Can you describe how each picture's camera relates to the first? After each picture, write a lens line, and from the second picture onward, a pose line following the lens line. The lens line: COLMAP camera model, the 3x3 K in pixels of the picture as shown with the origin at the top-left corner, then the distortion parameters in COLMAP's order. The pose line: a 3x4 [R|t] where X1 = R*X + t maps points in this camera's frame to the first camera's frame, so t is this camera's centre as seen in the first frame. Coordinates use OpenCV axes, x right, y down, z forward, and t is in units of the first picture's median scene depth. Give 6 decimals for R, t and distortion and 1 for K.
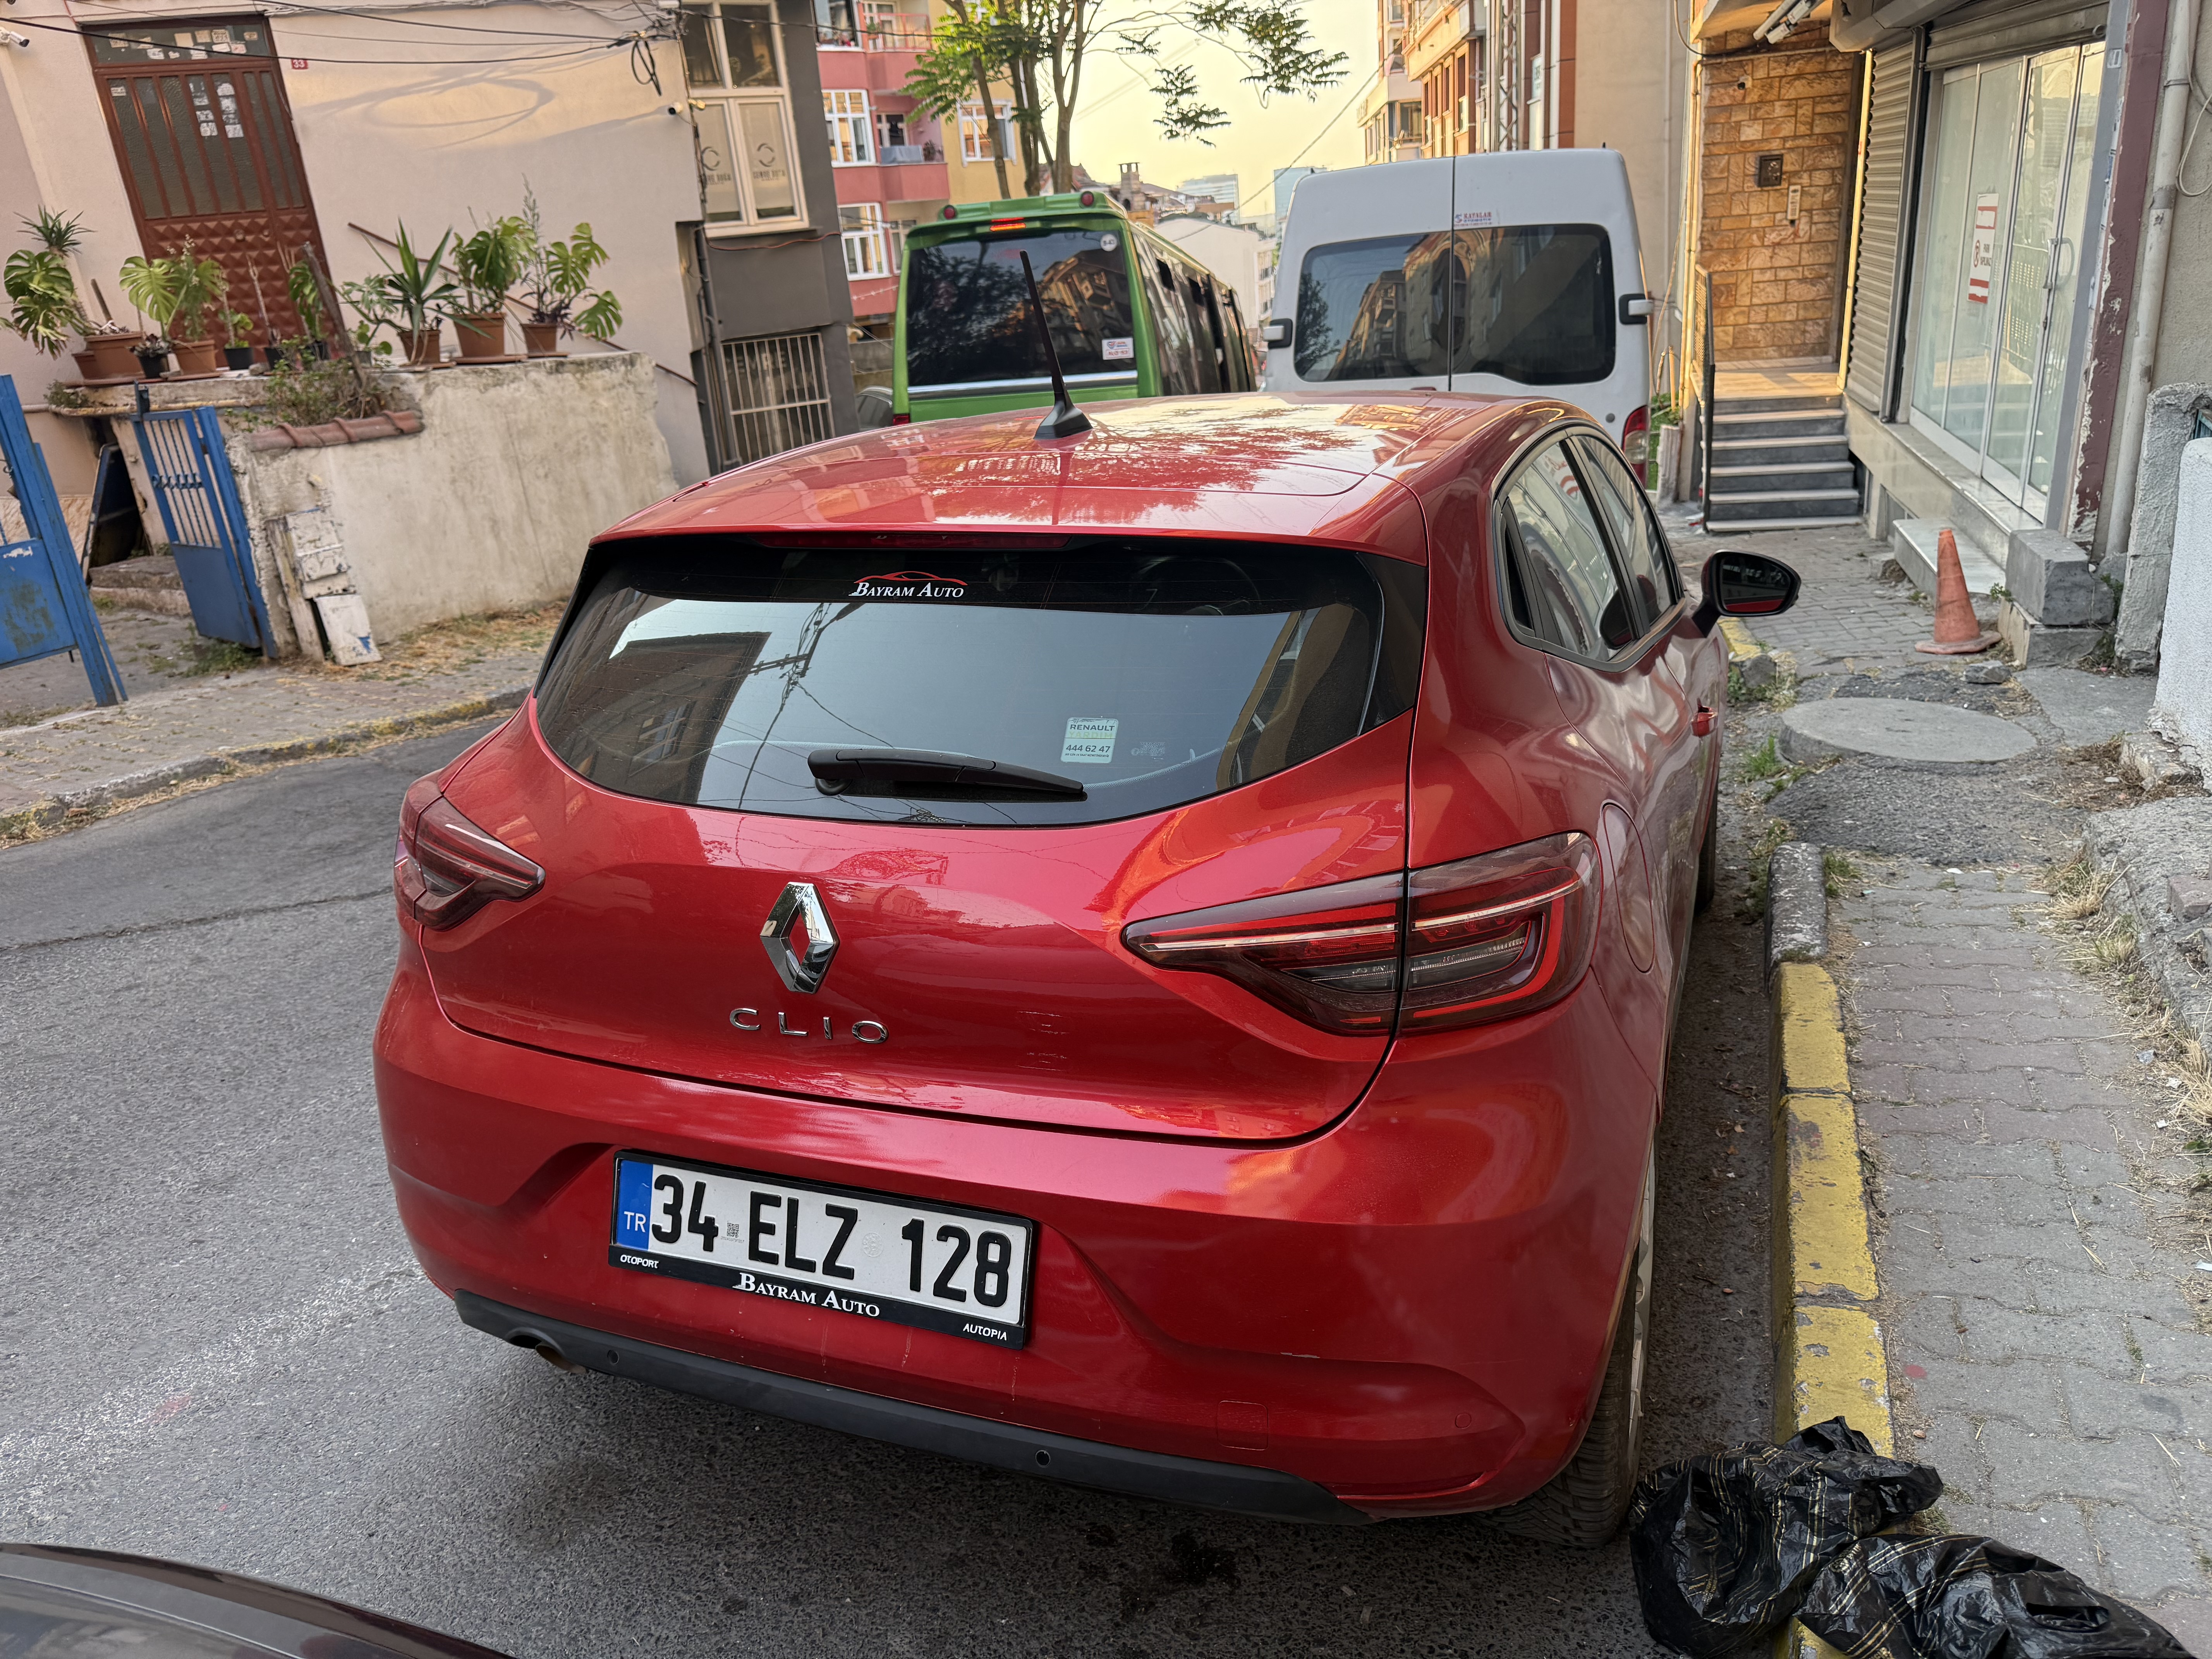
lens RADIAL K [[1557.9, 0, 1106.2], [0, 1557.9, 835.7], [0, 0, 1]] dist [0.001910, 0.000979]
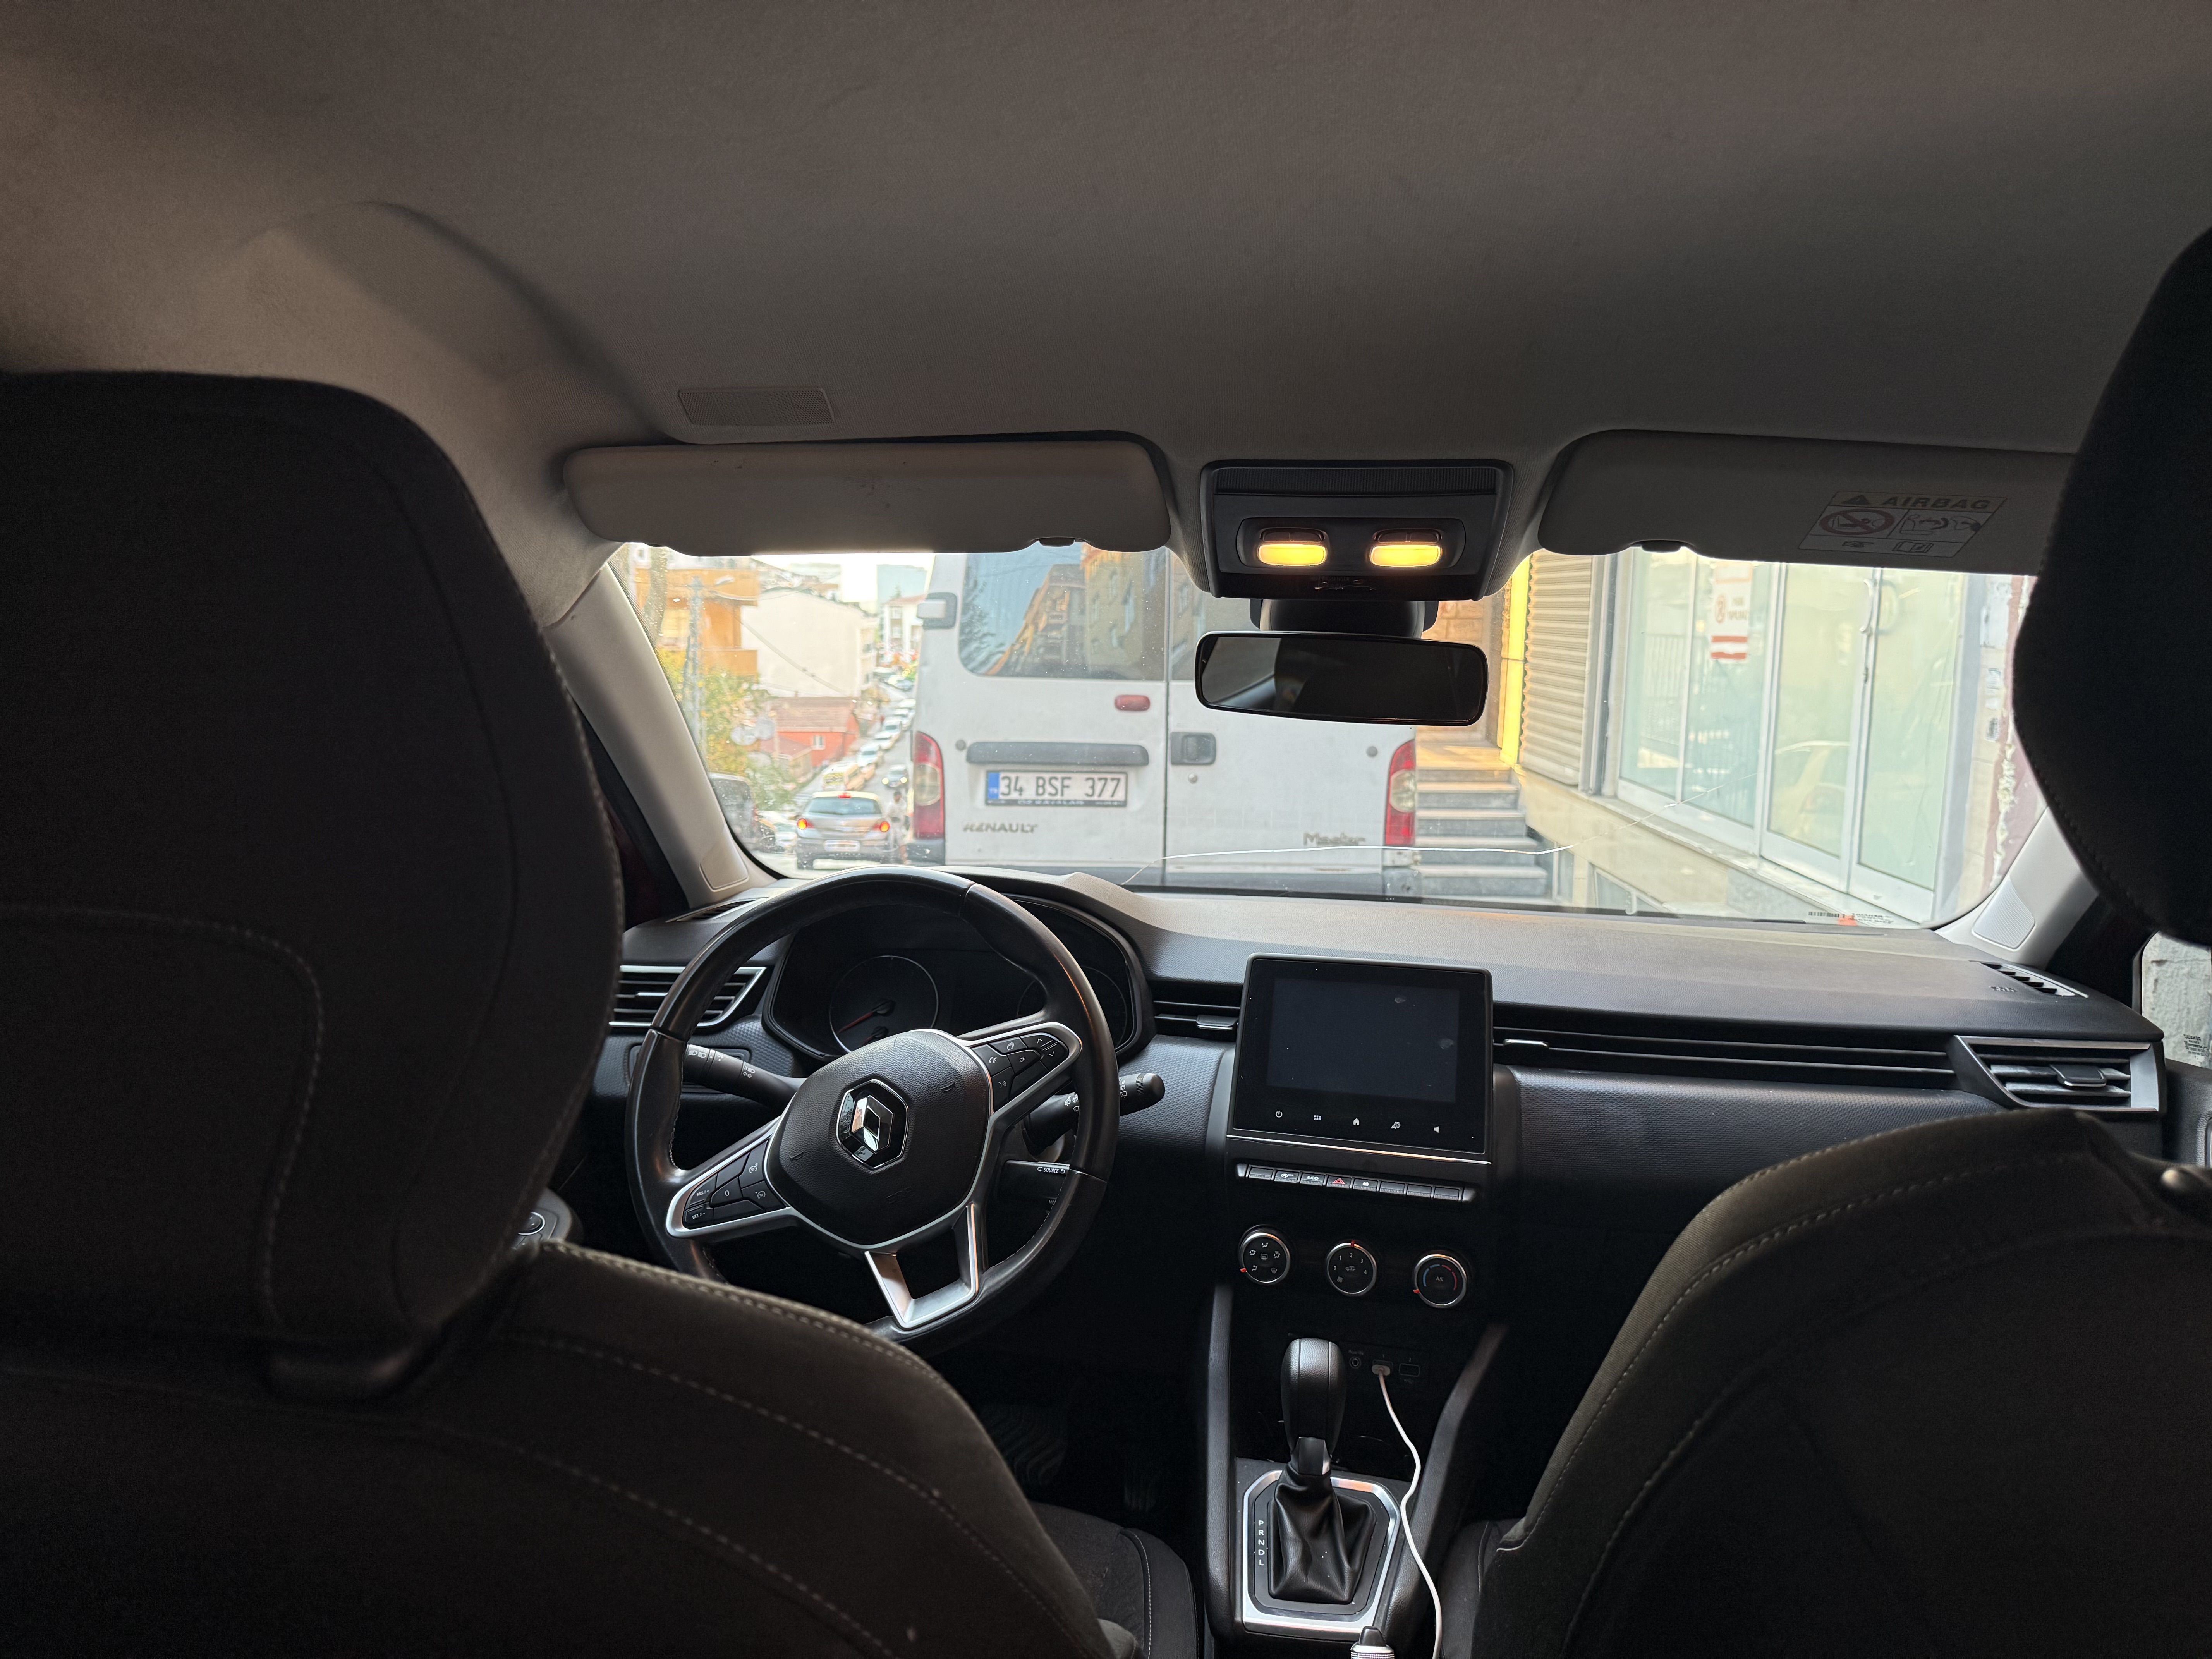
lens RADIAL K [[1557.9, 0, 1114.2], [0, 1557.9, 837.2], [0, 0, 1]] dist [0.001910, 0.000979]
pose [[0.964857, 0.052912, 0.257392, 0.005677], [0.007062, 0.973942, -0.226687, -0.036008], [-0.262679, 0.220538, 0.939341, 0.210605]]
